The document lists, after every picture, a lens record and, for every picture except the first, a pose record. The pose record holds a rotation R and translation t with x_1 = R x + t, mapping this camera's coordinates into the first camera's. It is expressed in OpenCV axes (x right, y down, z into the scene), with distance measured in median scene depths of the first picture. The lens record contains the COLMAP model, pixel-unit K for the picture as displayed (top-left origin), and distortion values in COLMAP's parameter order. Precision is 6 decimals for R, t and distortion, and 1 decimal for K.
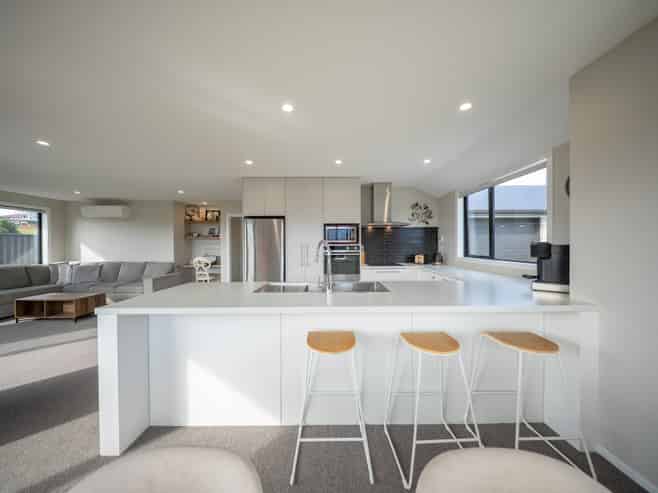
lens RADIAL K [[216.6, 0, 328.9], [0, 216.6, 246.0], [0, 0, 1]] dist [-0.001057, -0.000441]
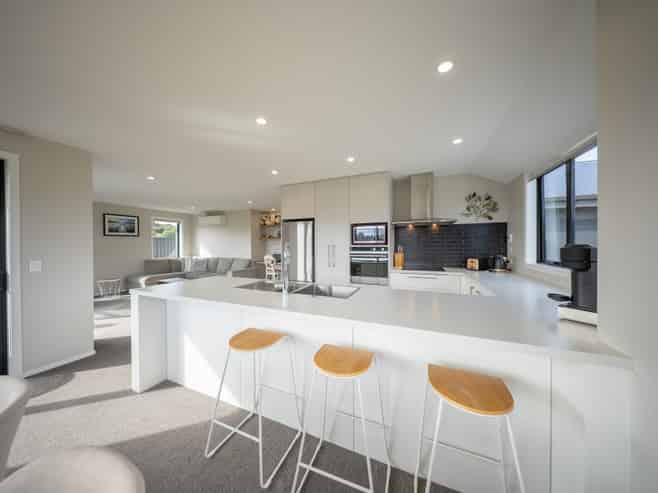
lens RADIAL K [[216.6, 0, 327.5], [0, 216.6, 245.4], [0, 0, 1]] dist [-0.001057, -0.000441]
pose [[0.917218, 0.002796, -0.398375, 0.257040], [-0.003474, 0.999993, -0.000980, -0.005130], [0.398370, 0.002282, 0.917222, 0.060635]]
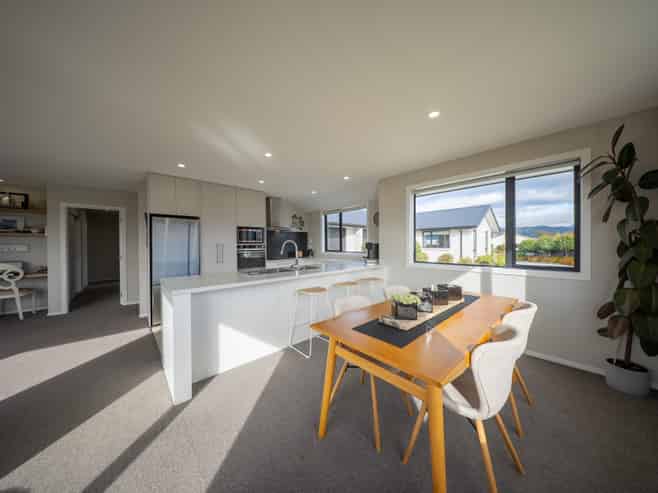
lens RADIAL K [[216.6, 0, 325.0], [0, 216.6, 245.9], [0, 0, 1]] dist [-0.001057, -0.000441]
pose [[0.746353, -0.003400, 0.665542, -0.428959], [0.009186, 0.999944, -0.005194, 0.013799], [-0.665487, 0.009990, 0.746342, -0.192455]]
